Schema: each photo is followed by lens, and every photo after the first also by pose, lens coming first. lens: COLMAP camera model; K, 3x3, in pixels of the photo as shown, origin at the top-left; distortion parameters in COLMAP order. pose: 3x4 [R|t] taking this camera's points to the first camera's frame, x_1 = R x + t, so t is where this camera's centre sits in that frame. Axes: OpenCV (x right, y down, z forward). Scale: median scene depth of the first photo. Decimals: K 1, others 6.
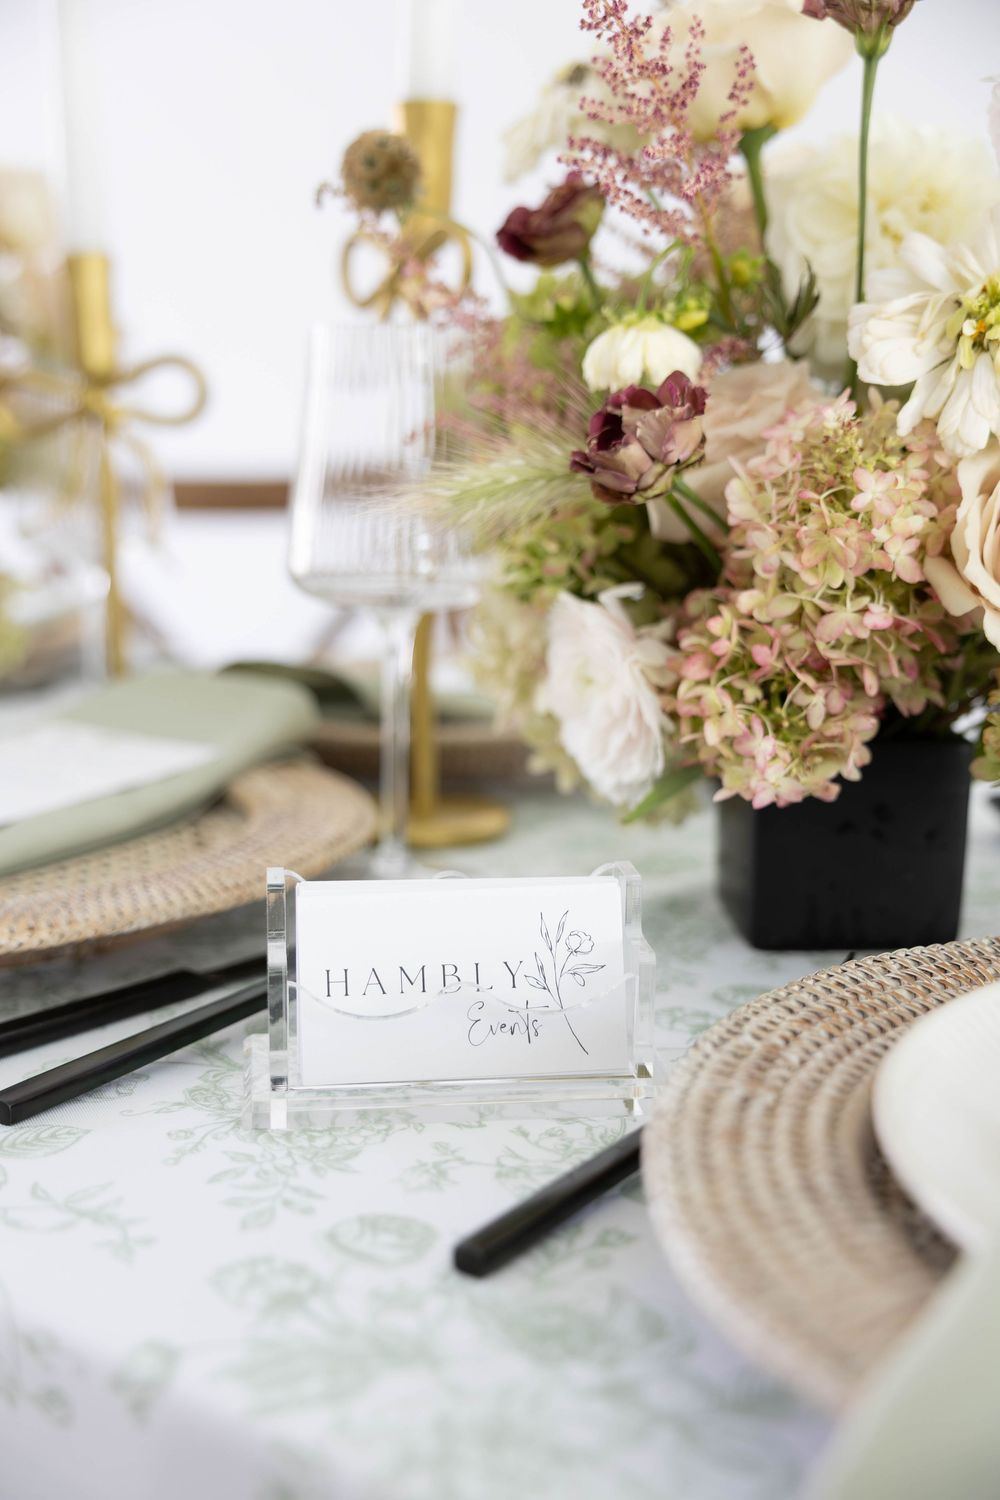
lens RADIAL K [[1875.7, 0, 489.3], [0, 1875.7, 749.0], [0, 0, 1]] dist [0.011134, 0.000000]
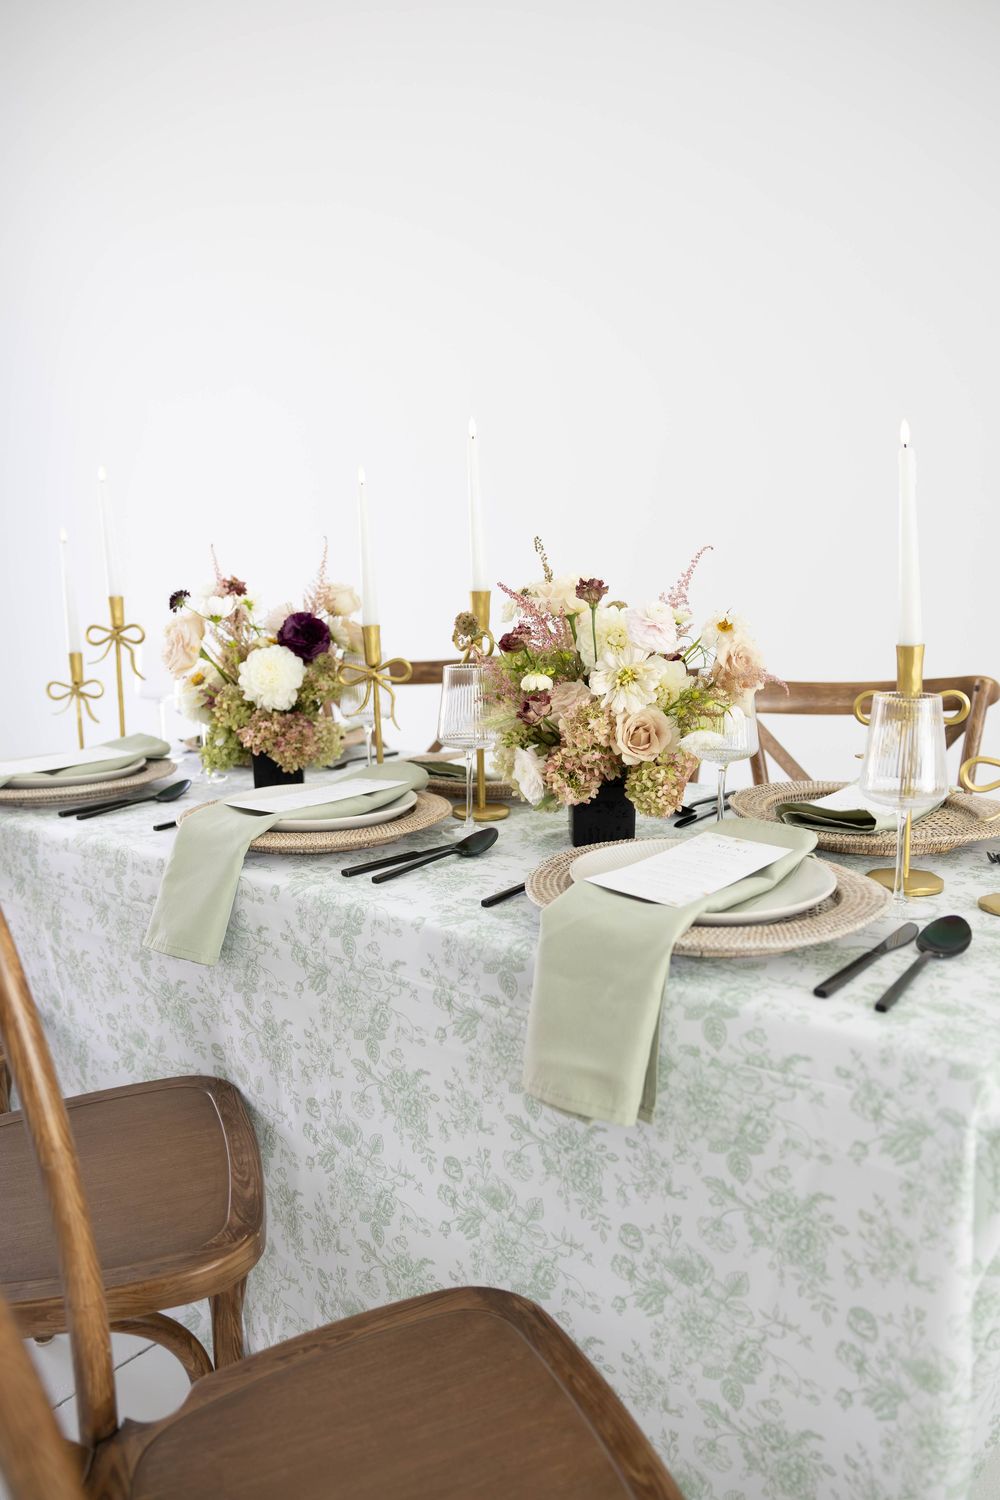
lens RADIAL K [[1208.4, 0, 494.0], [0, 1208.4, 758.7], [0, 0, 1]] dist [-0.028094, 0.007164]
pose [[0.999157, -0.006935, -0.040473, 0.093956], [0.006338, 0.999869, -0.014867, -0.027641], [0.040571, 0.014598, 0.999070, -1.408141]]
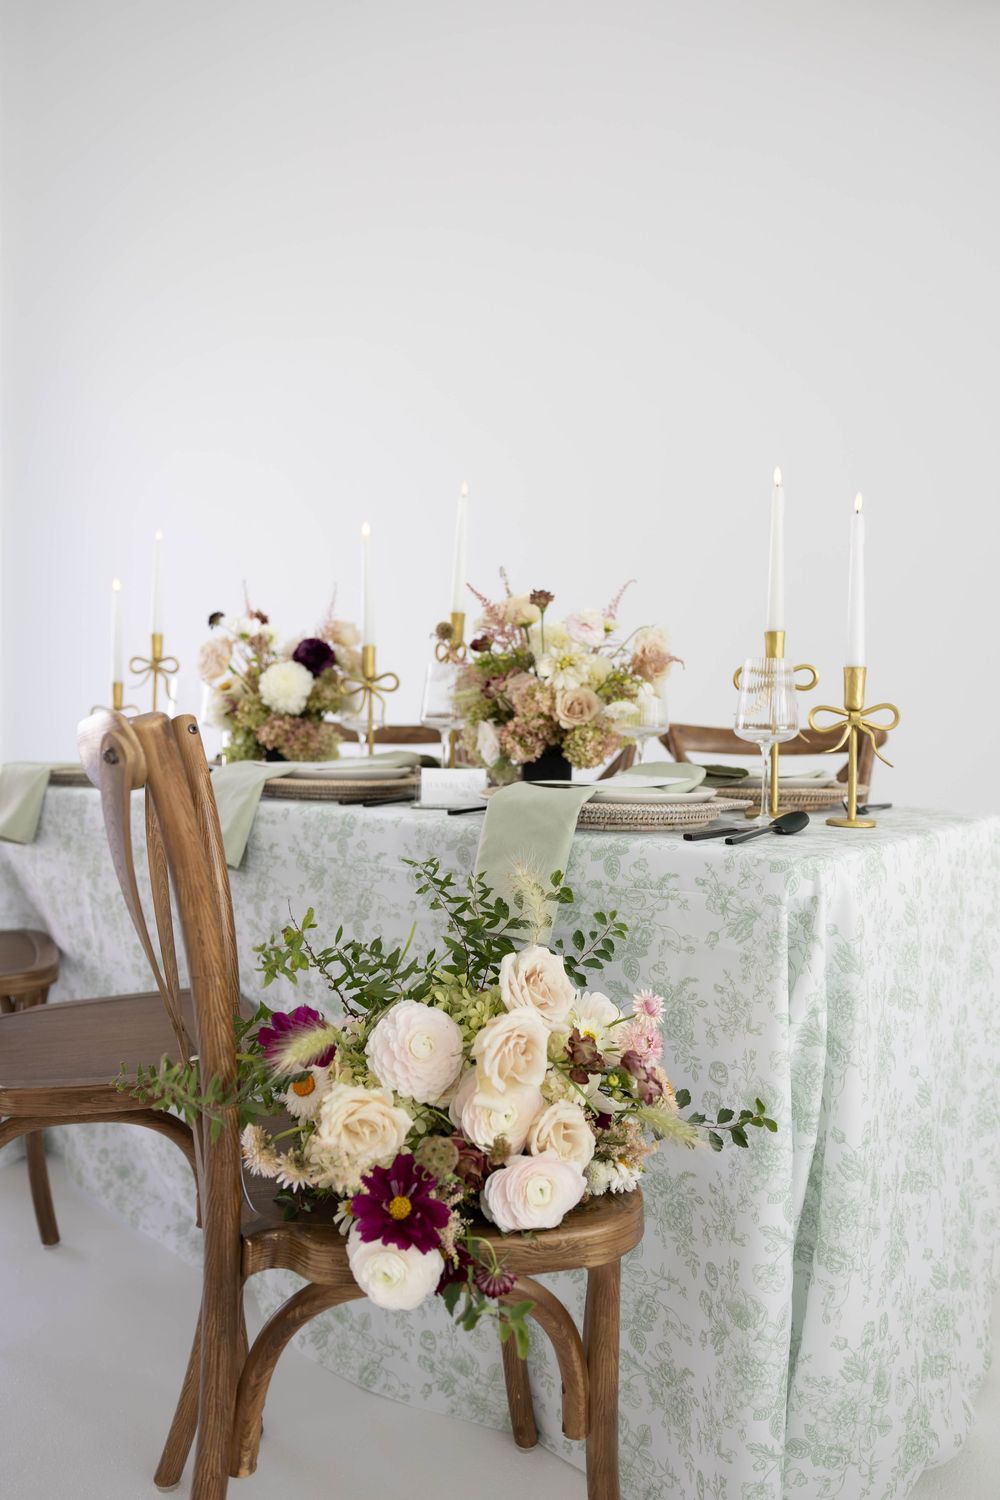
lens RADIAL K [[1214.2, 0, 507.3], [0, 1214.2, 734.7], [0, 0, 1]] dist [0.021217, 0.001332]
pose [[0.999665, 0.016113, -0.020240, 0.176442], [-0.019552, 0.982874, -0.183239, 0.528430], [0.016941, 0.183573, 0.982860, -2.052115]]
